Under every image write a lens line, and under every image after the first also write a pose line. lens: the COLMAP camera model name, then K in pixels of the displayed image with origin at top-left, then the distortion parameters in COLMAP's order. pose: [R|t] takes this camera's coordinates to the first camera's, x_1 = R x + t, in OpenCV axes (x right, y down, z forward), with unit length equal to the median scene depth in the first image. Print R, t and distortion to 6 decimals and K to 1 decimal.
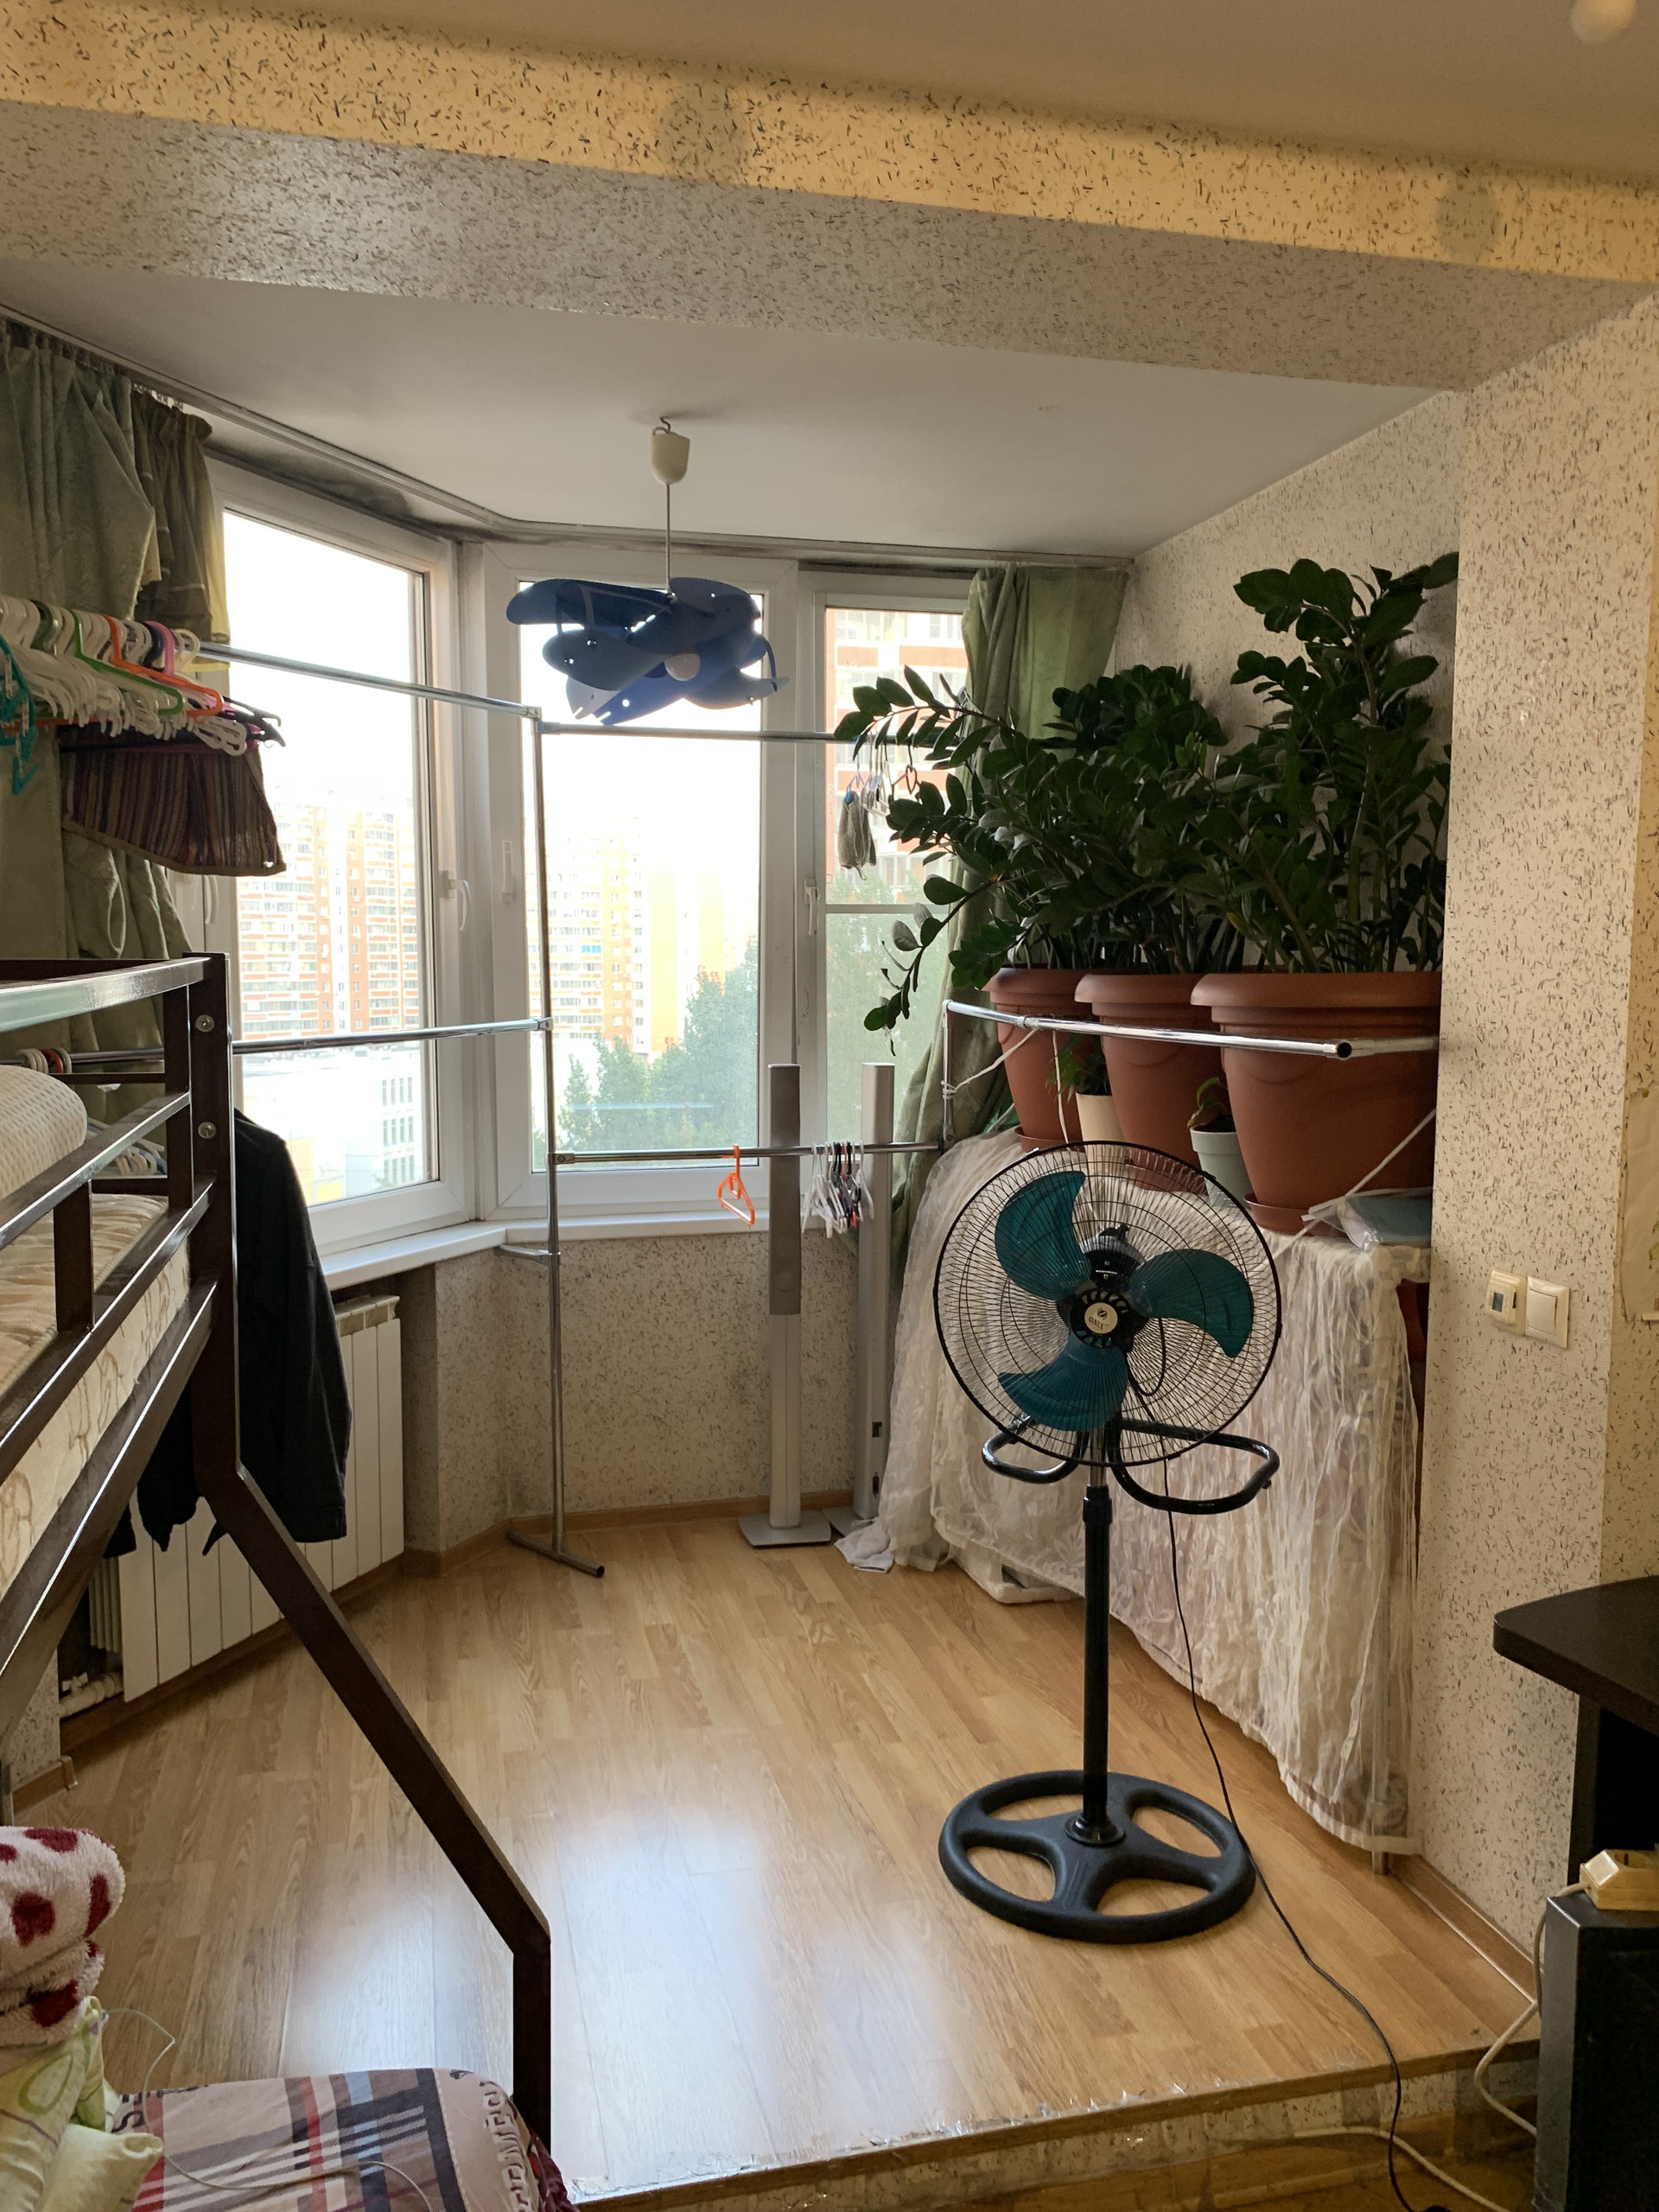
lens RADIAL K [[1686.8, 0, 825.3], [0, 1686.8, 1122.6], [0, 0, 1]] dist [0.016340, -0.014436]
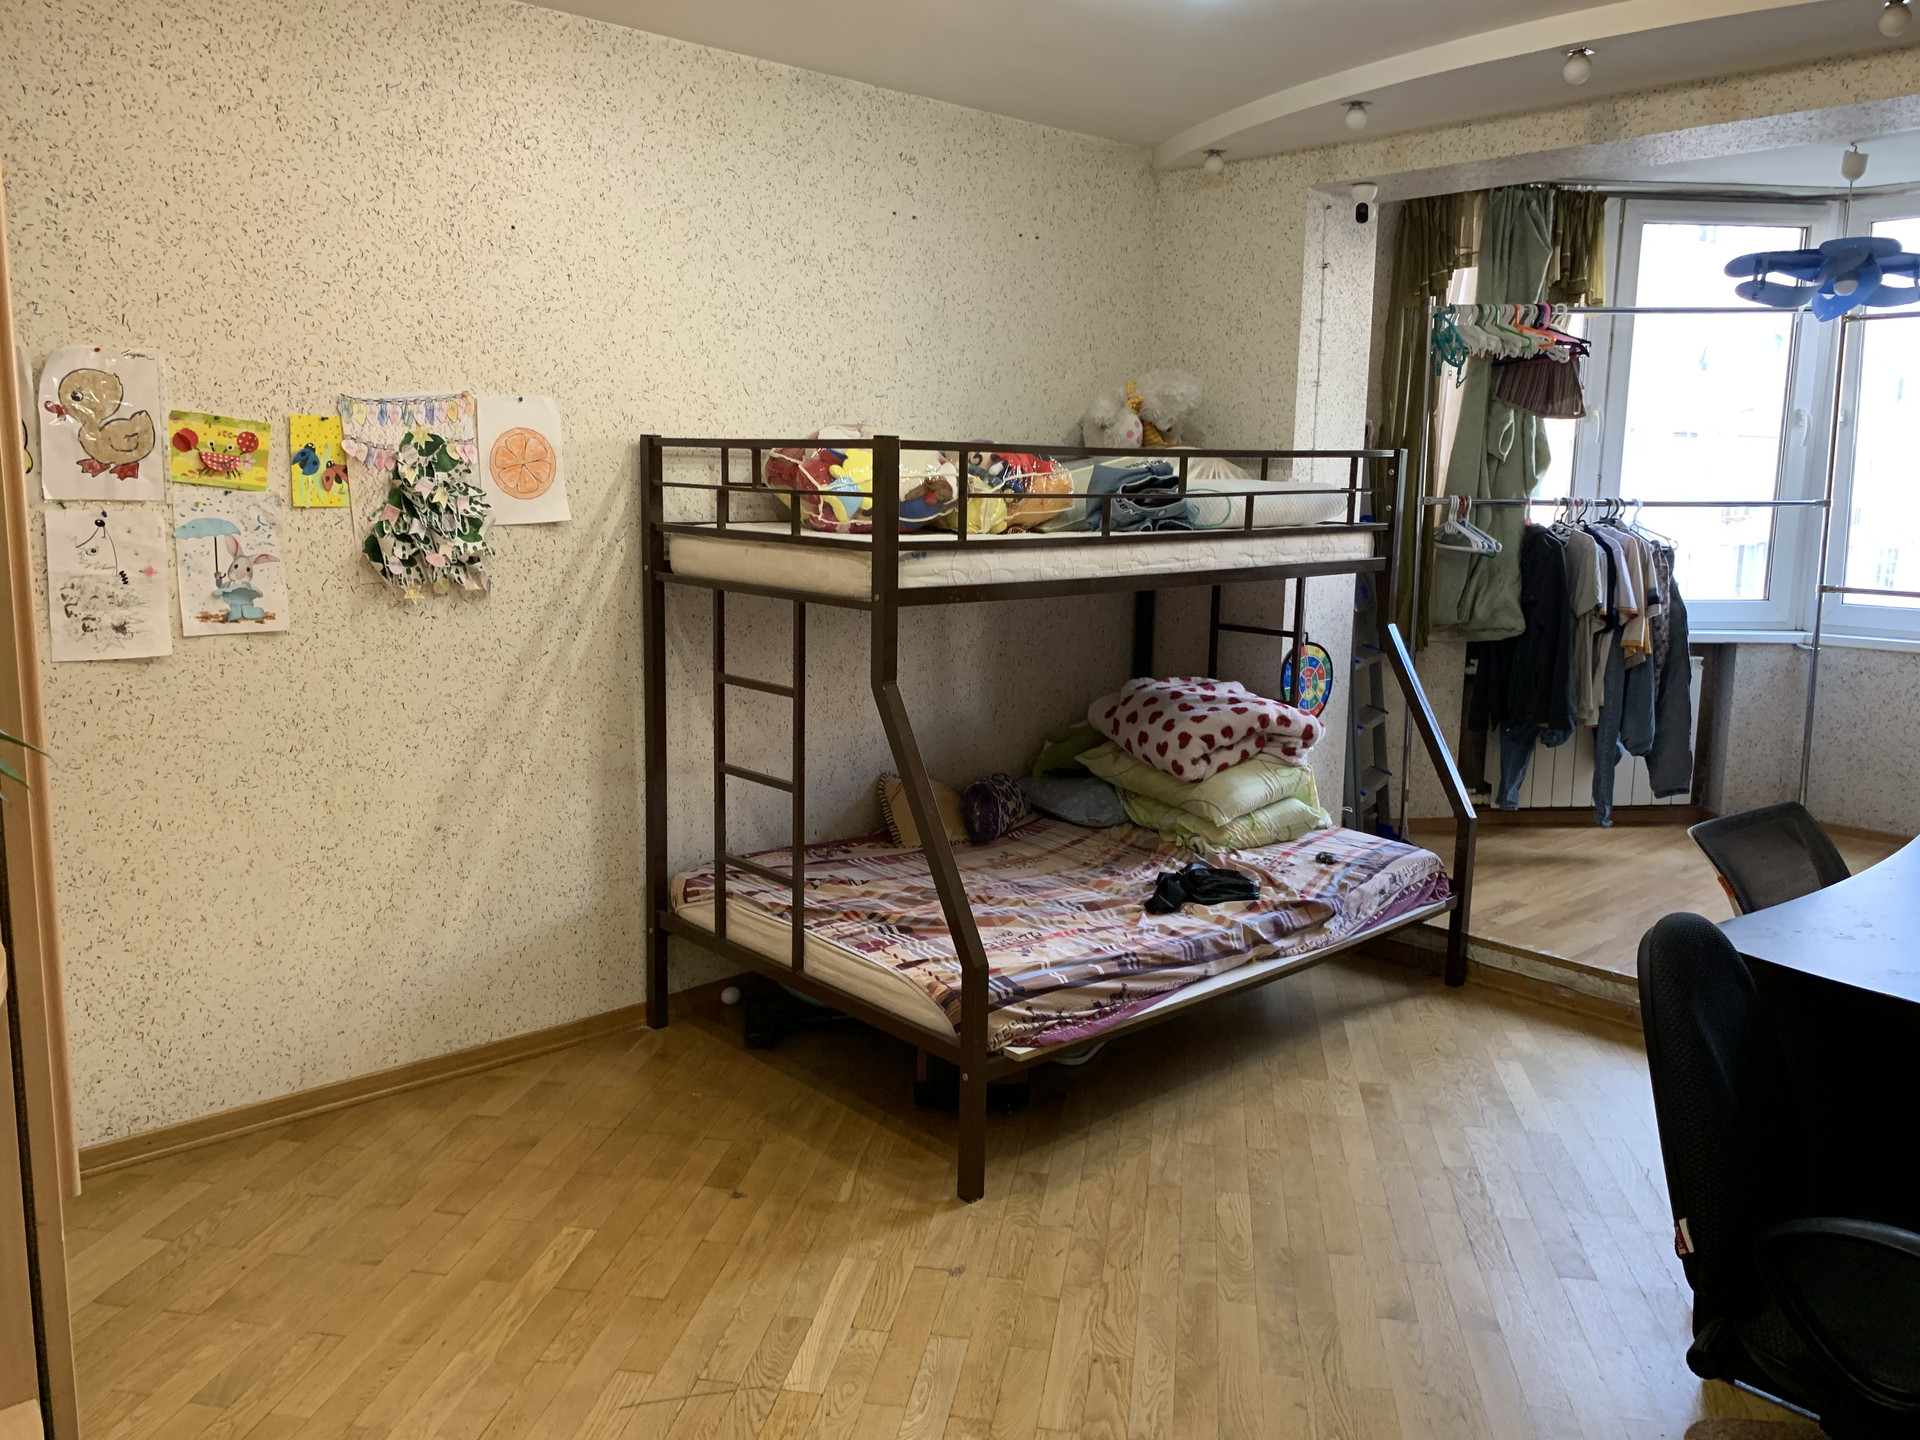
lens RADIAL K [[1464.2, 0, 955.1], [0, 1464.2, 714.7], [0, 0, 1]] dist [0.016340, -0.014436]
pose [[0.473926, 0.157104, -0.866437, 0.966718], [-0.105398, 0.987003, 0.121314, 0.080899], [0.874234, 0.033826, 0.484325, -0.567274]]
